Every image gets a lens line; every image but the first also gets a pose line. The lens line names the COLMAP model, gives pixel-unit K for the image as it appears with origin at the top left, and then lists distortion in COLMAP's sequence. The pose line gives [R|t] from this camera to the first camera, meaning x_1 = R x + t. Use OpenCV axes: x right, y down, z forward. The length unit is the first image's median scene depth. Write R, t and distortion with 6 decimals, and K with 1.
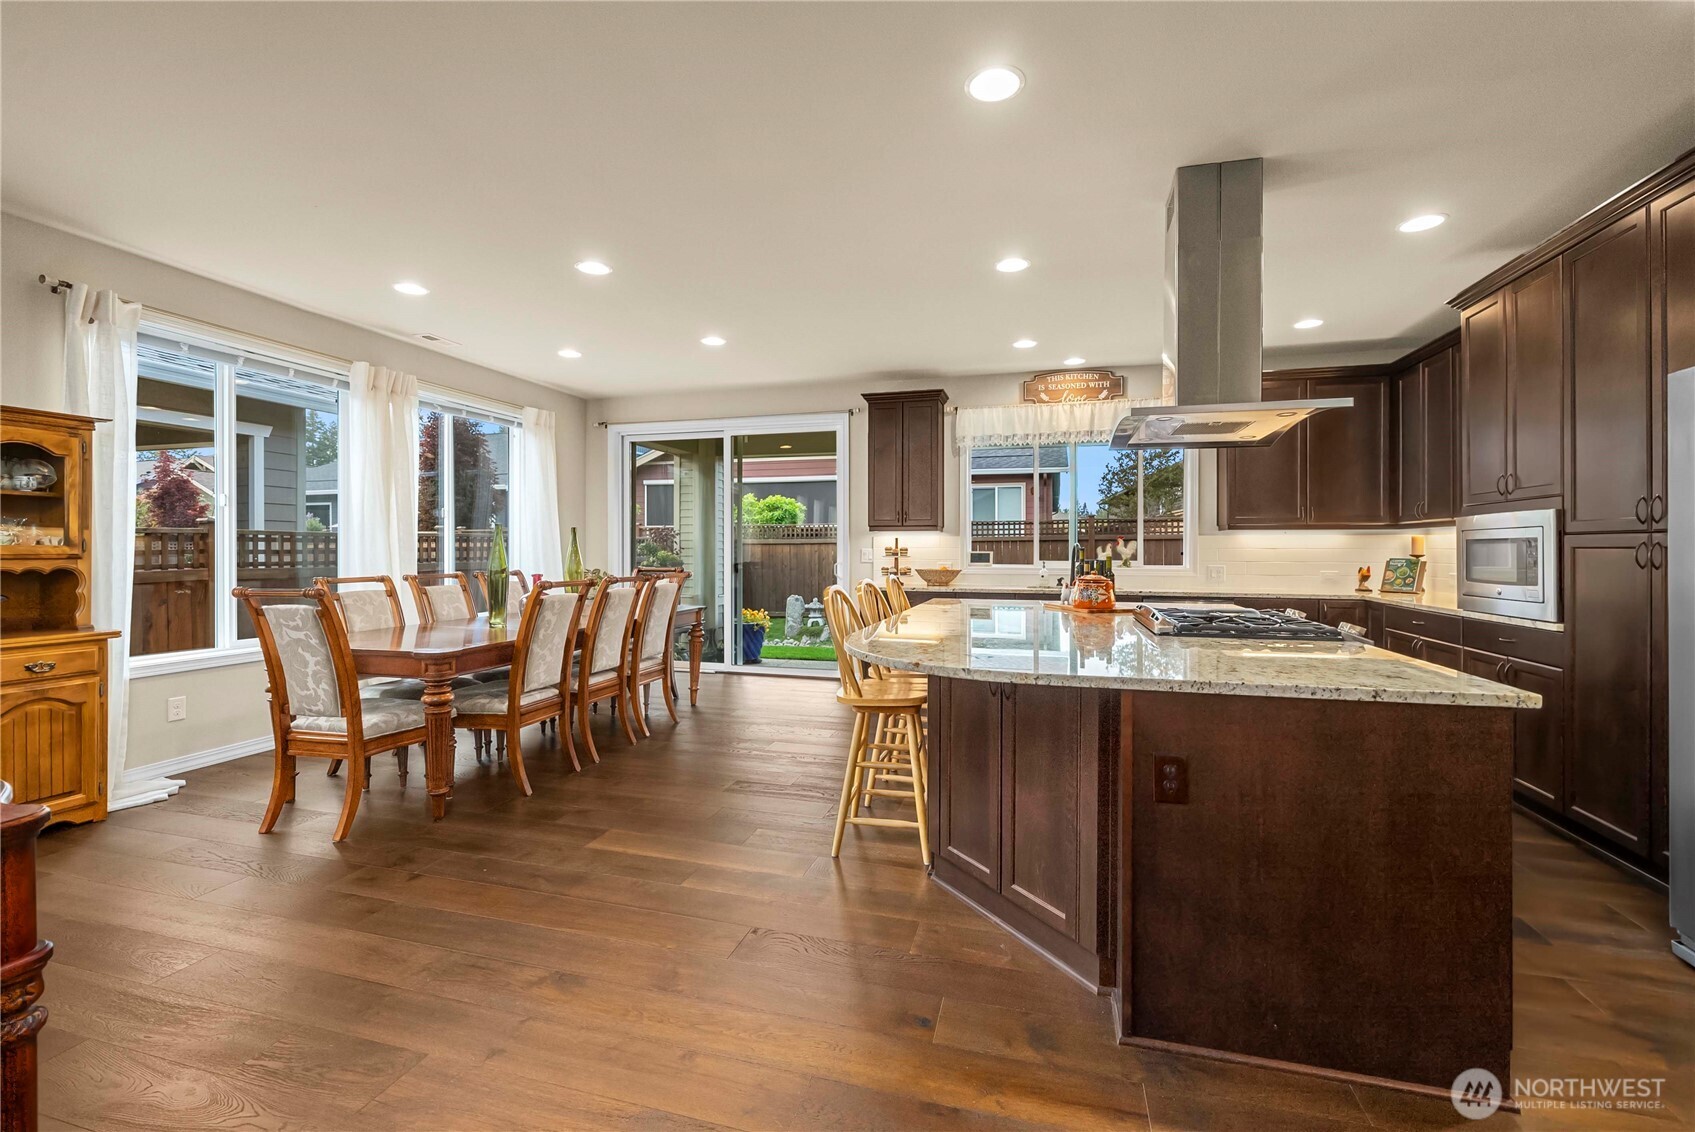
lens RADIAL K [[725.6, 0, 856.2], [0, 725.6, 555.9], [0, 0, 1]] dist [-0.002944, -0.000765]
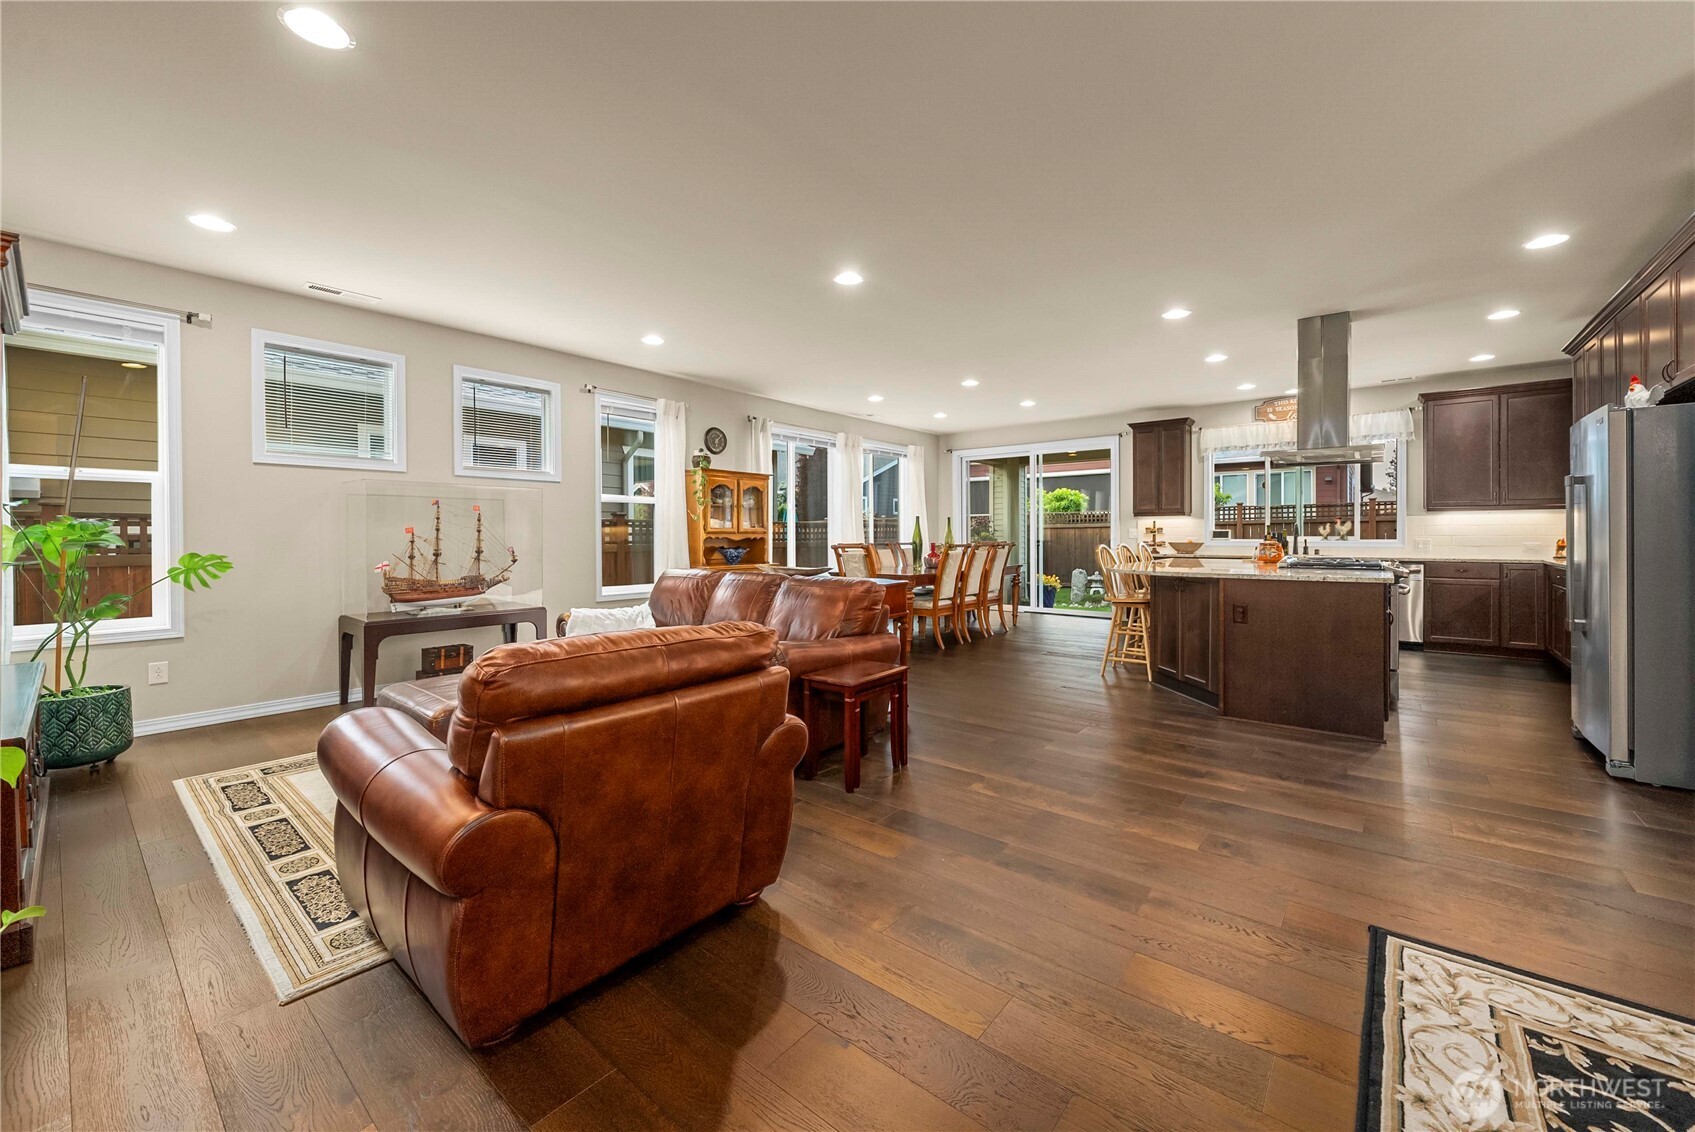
lens RADIAL K [[659.3, 0, 847.6], [0, 659.3, 537.5], [0, 0, 1]] dist [-0.003111, -0.000075]
pose [[0.912882, -0.002499, -0.408215, 0.034055], [0.000432, 0.999987, -0.005156, 0.014746], [0.408222, 0.004531, 0.912871, -0.457917]]
